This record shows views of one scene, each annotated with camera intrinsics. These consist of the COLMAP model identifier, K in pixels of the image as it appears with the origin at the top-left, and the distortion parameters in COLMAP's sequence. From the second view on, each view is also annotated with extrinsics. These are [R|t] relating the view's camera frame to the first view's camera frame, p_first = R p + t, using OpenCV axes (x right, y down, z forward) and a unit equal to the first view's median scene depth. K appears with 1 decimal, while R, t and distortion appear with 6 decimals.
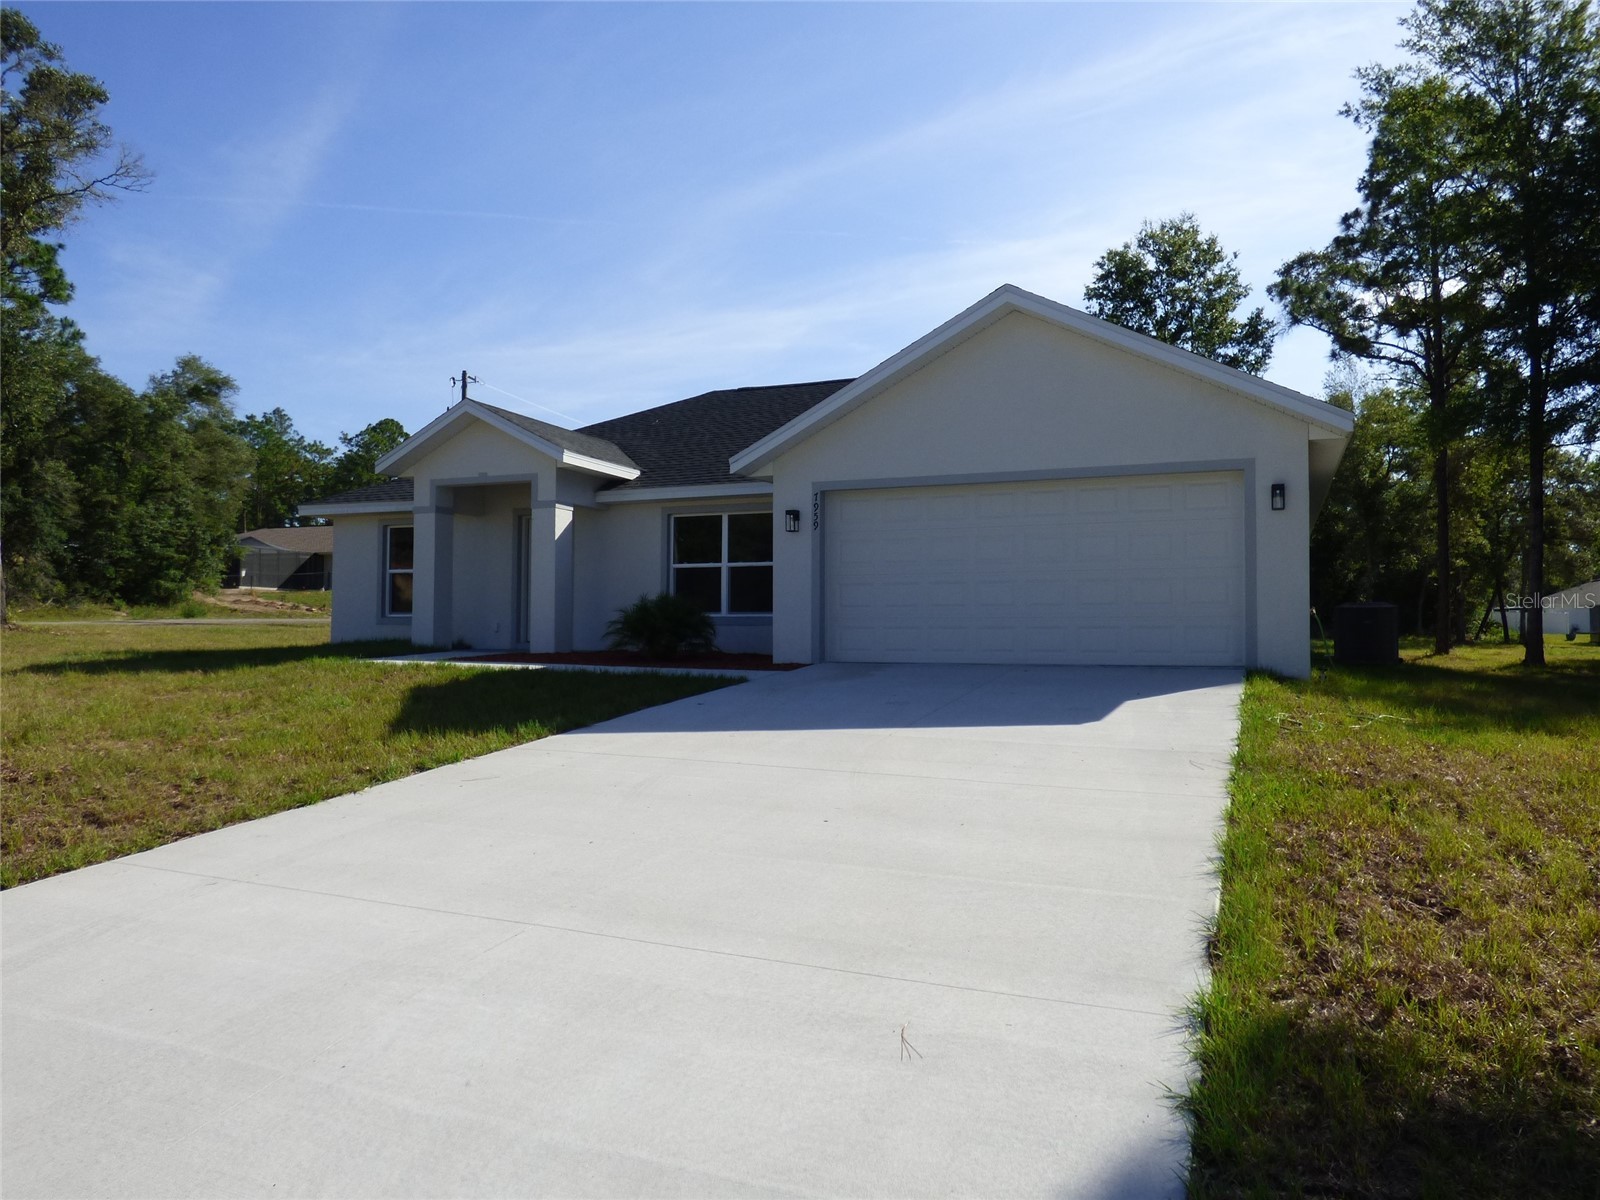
lens RADIAL K [[1069.9, 0, 800.0], [0, 1069.9, 600.0], [0, 0, 1]] dist [-0.011521, 0.002055]
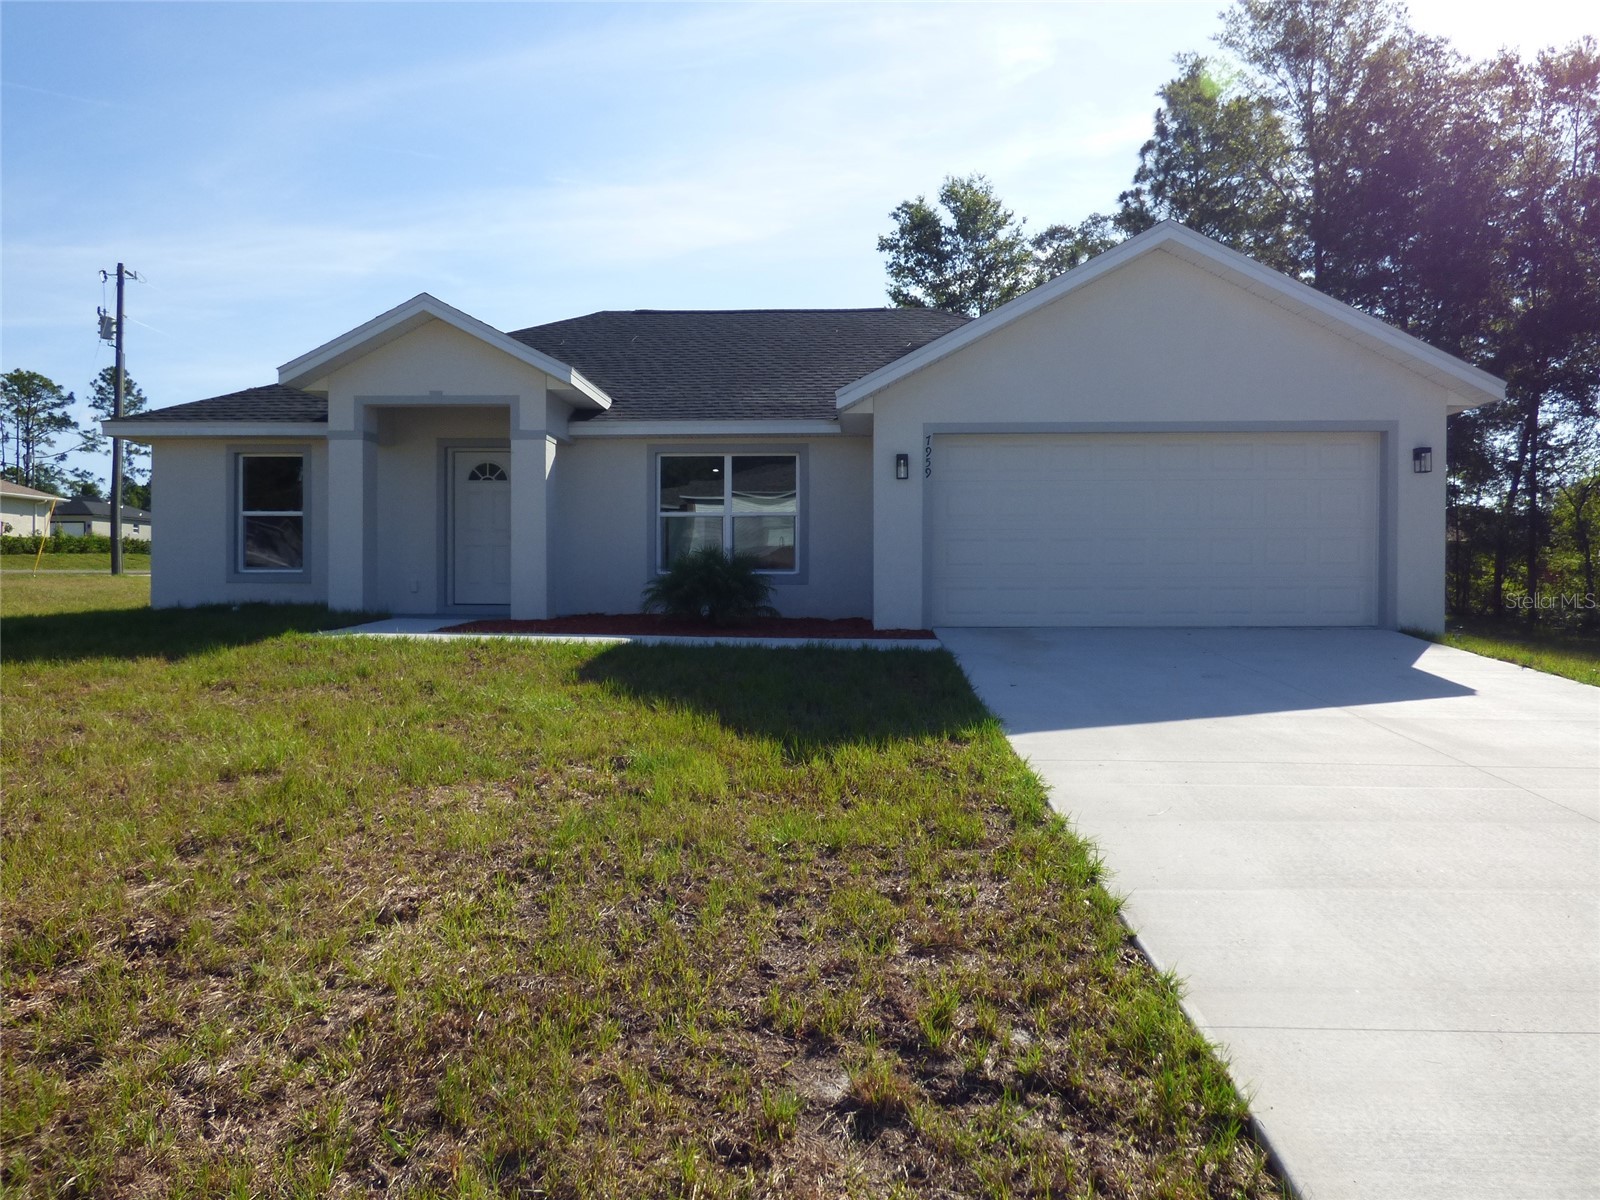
lens RADIAL K [[1069.9, 0, 800.0], [0, 1069.9, 600.0], [0, 0, 1]] dist [-0.011521, 0.002055]
pose [[0.941657, -0.008971, 0.336456, -0.303515], [-0.007509, 0.998836, 0.047646, -0.004953], [-0.336491, -0.047392, 0.940493, 0.160759]]
